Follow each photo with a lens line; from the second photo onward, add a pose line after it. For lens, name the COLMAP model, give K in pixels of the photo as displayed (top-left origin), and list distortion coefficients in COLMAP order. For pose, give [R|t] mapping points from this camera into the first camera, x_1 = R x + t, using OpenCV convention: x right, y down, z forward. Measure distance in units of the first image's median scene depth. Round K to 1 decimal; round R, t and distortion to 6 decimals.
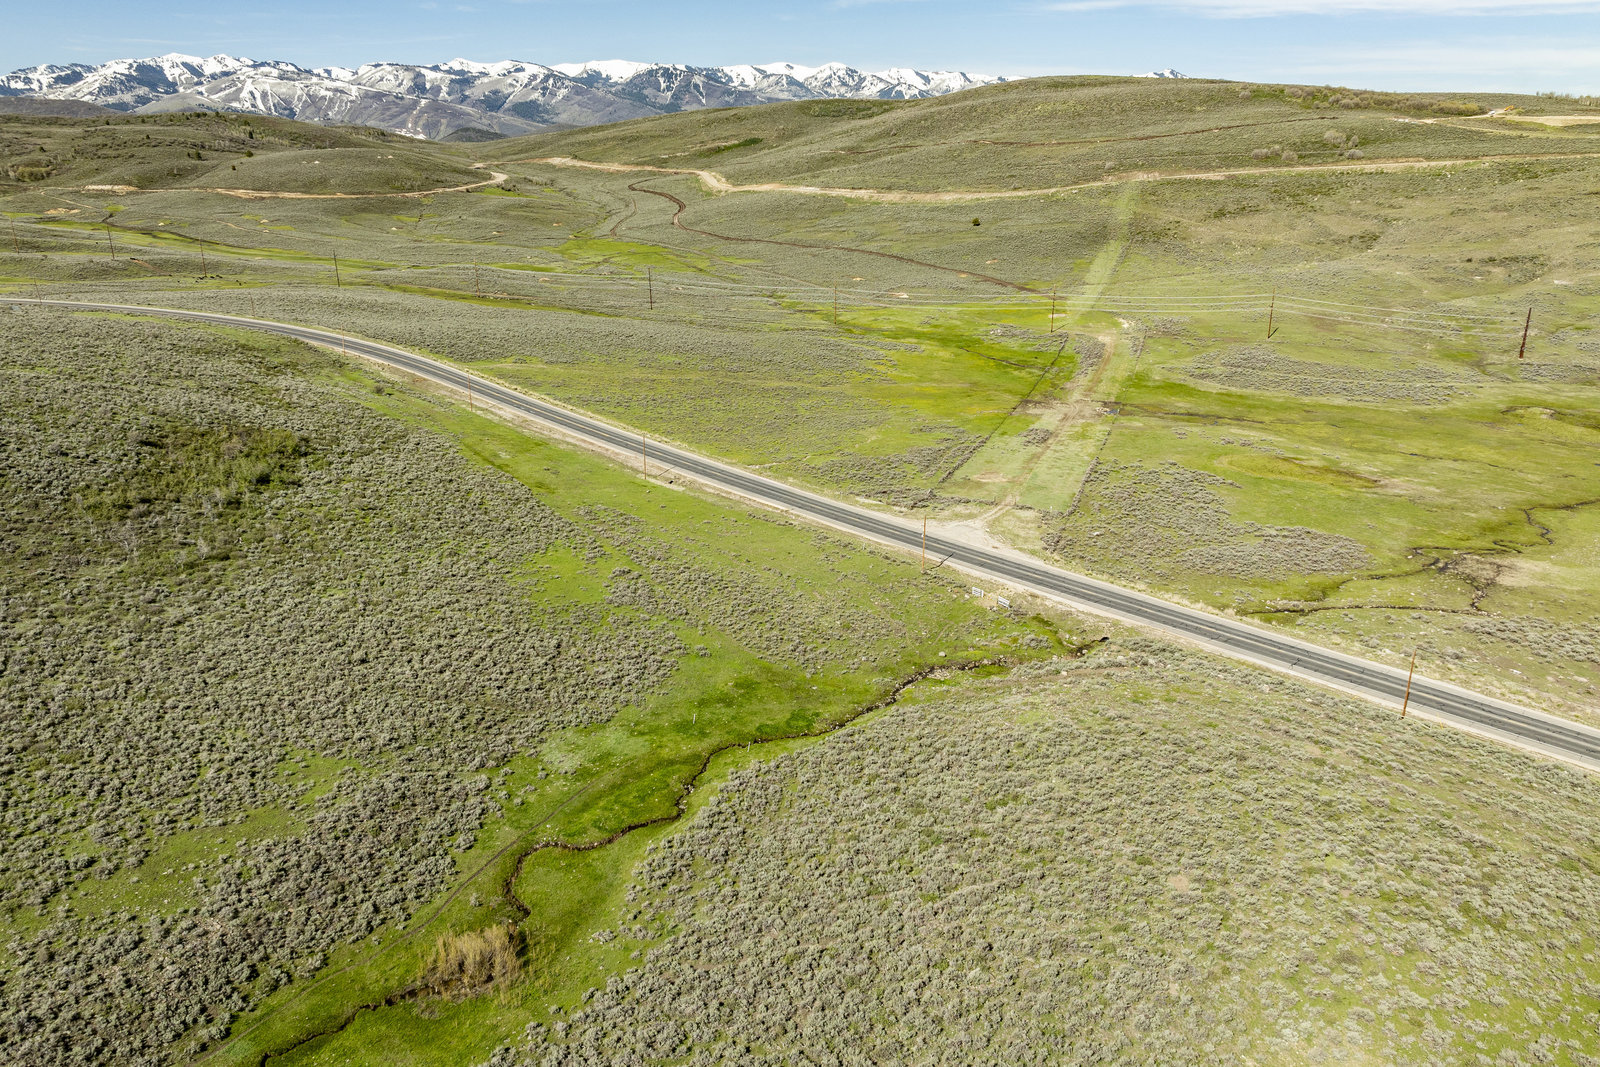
lens RADIAL K [[1129.5, 0, 807.9], [0, 1129.5, 535.6], [0, 0, 1]] dist [-0.041558, 0.005630]
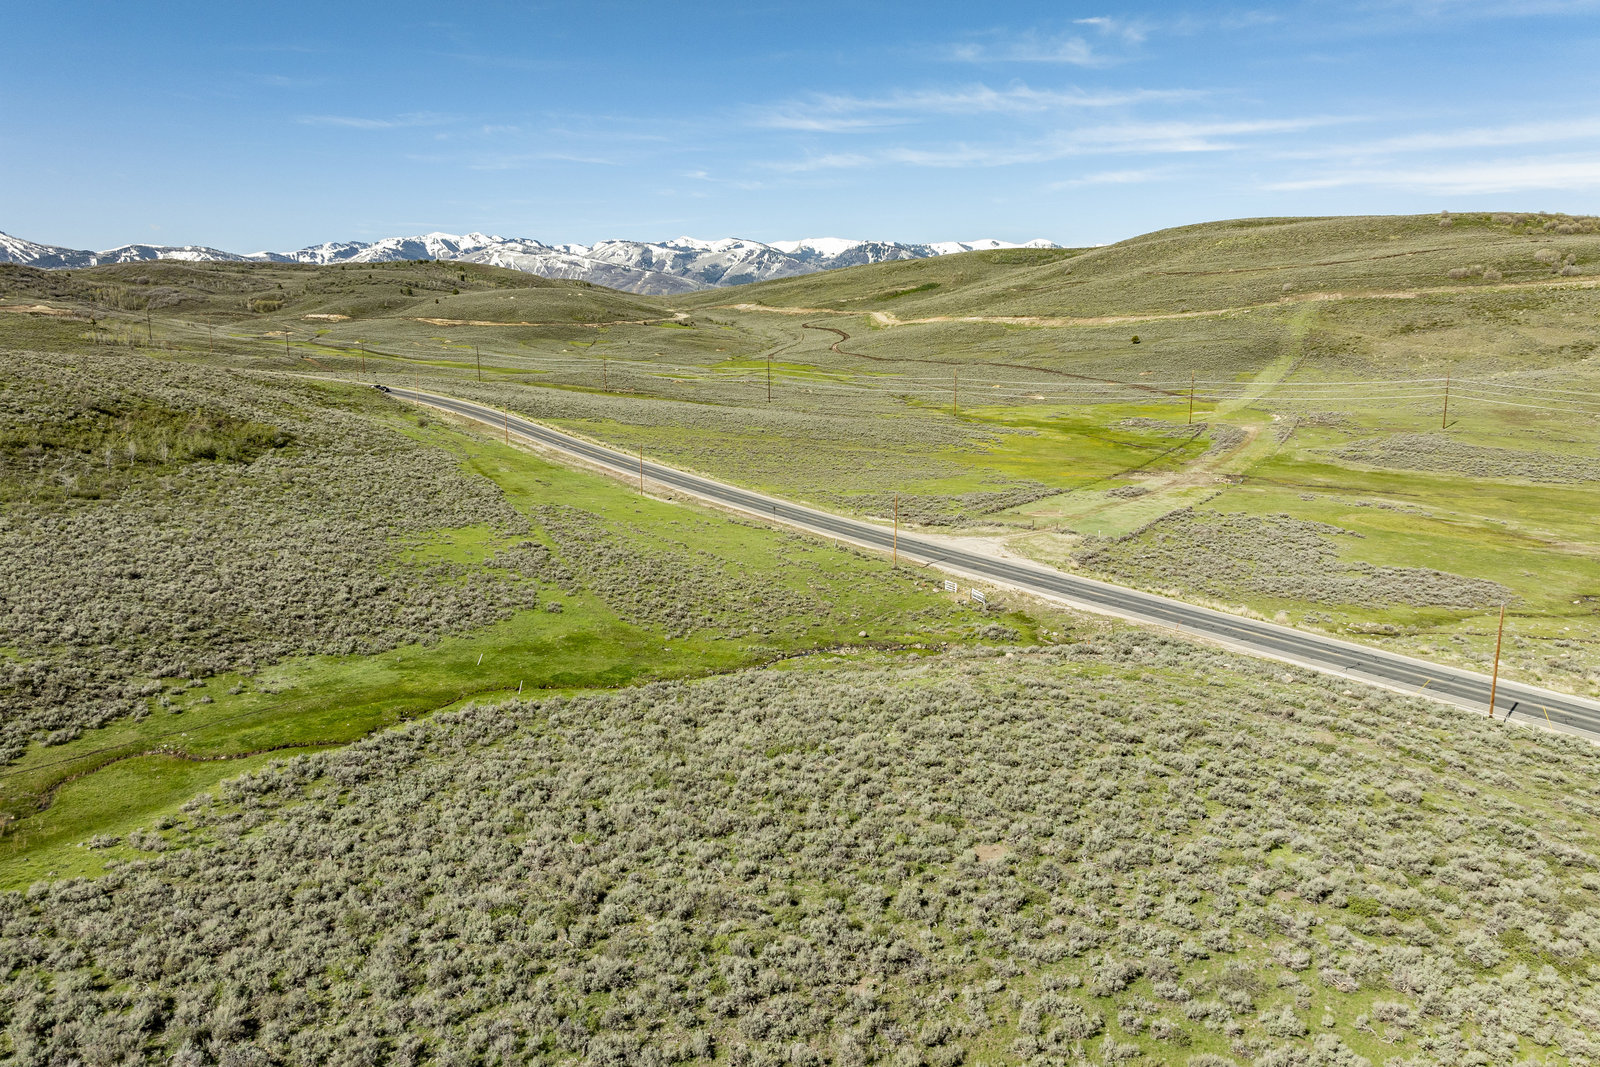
lens RADIAL K [[1129.5, 0, 807.9], [0, 1129.5, 535.6], [0, 0, 1]] dist [-0.041558, 0.005630]
pose [[0.984077, 0.035872, -0.174083, 0.086119], [-0.060818, 0.988260, -0.140156, 0.060055], [0.167011, 0.148512, 0.974706, 0.097422]]
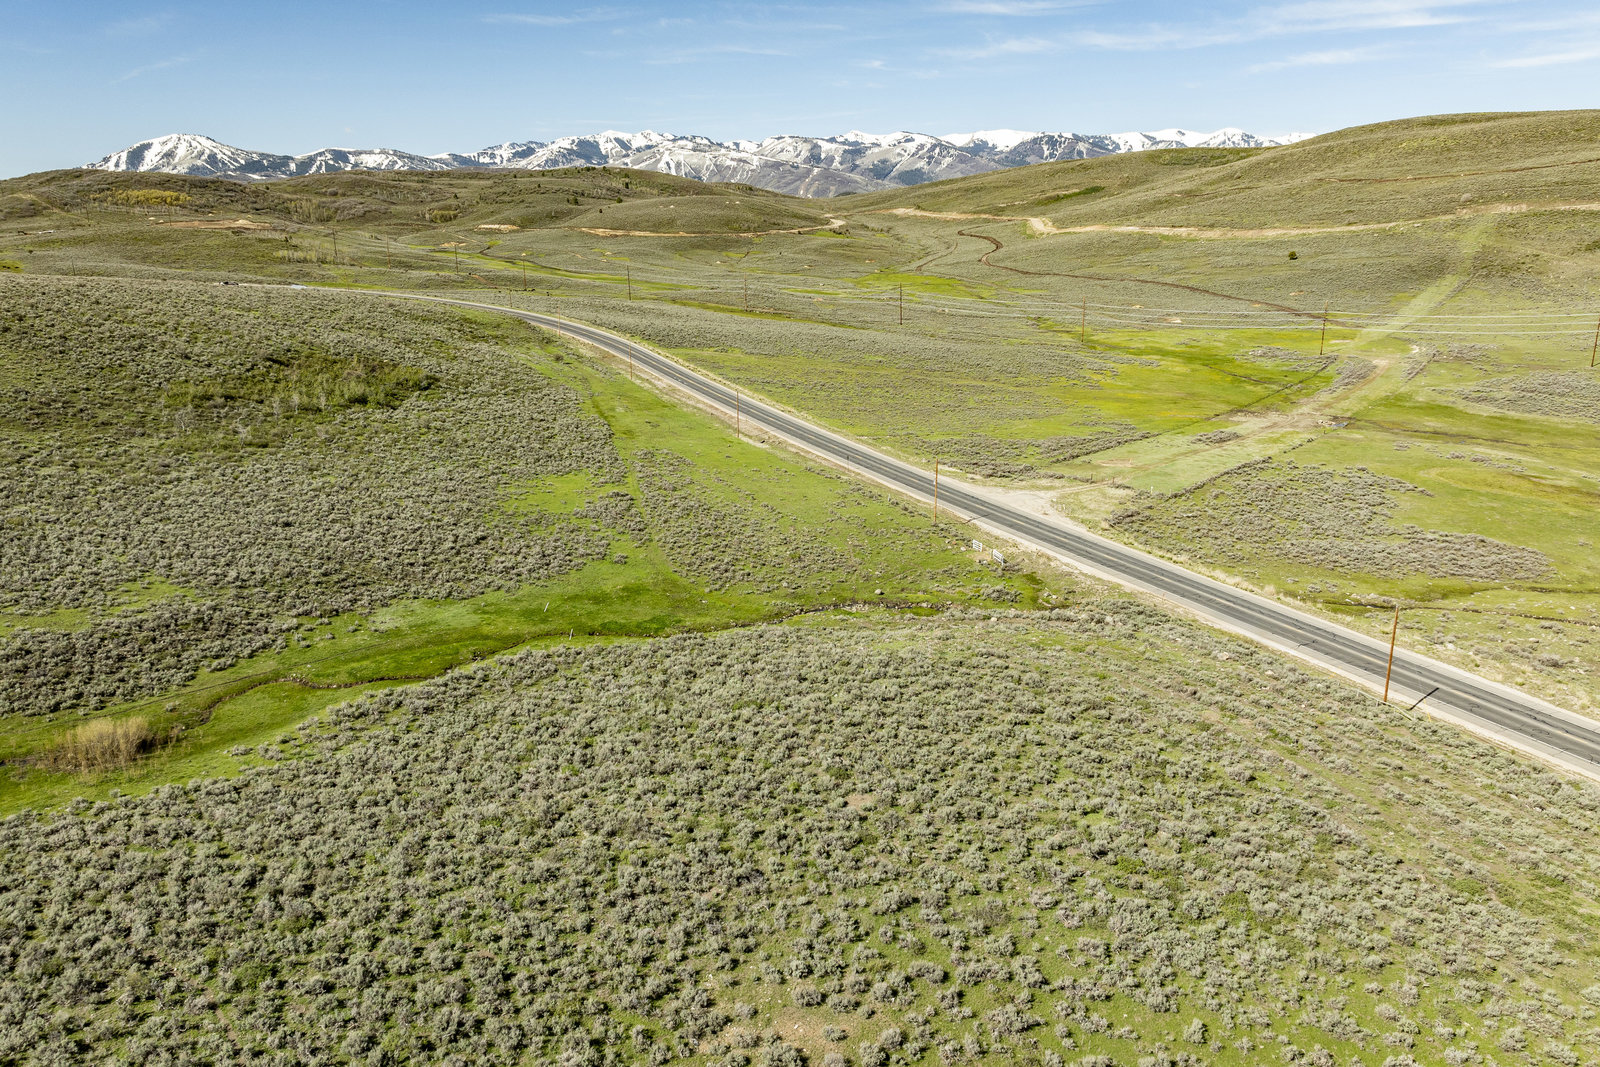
lens RADIAL K [[1129.5, 0, 807.9], [0, 1129.5, 535.6], [0, 0, 1]] dist [-0.041558, 0.005630]
pose [[0.947404, 0.082136, -0.309321, 0.135199], [-0.099599, 0.994180, -0.041066, 0.041786], [0.304148, 0.069714, 0.950071, 0.060186]]
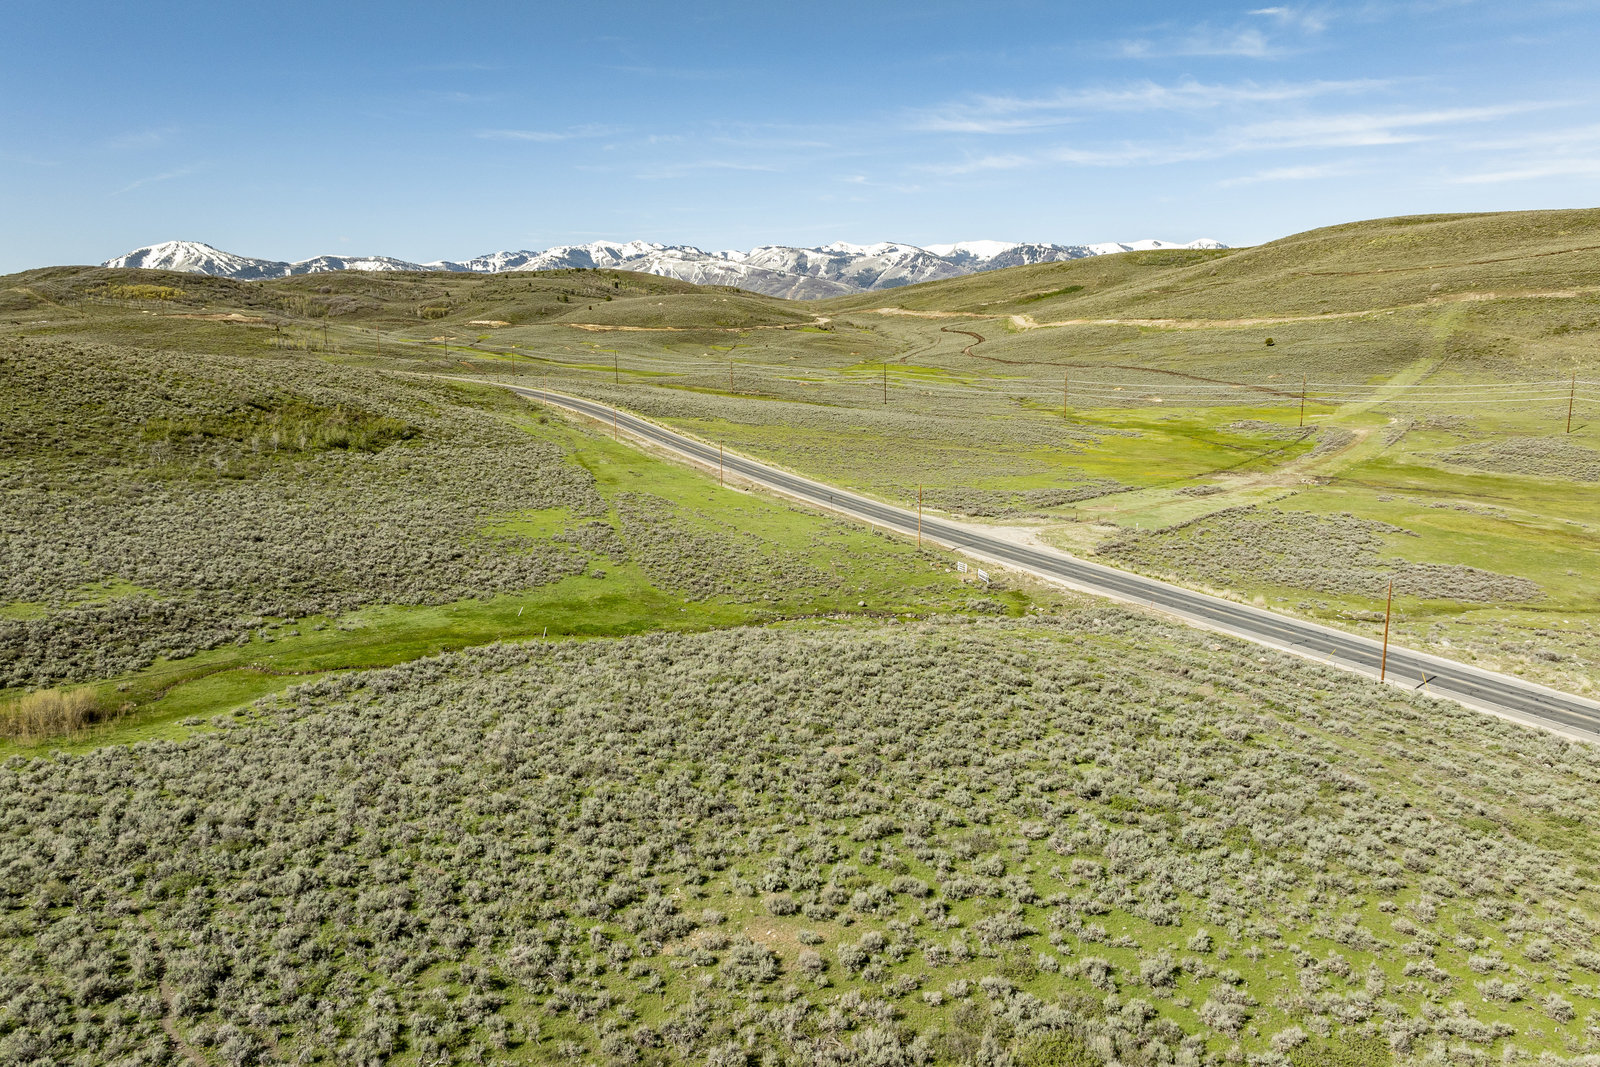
lens RADIAL K [[1129.5, 0, 807.9], [0, 1129.5, 535.6], [0, 0, 1]] dist [-0.041558, 0.005630]
pose [[0.951094, 0.052944, -0.304331, 0.136854], [-0.097414, 0.986338, -0.132845, 0.069528], [0.293140, 0.155994, 0.943258, 0.069338]]
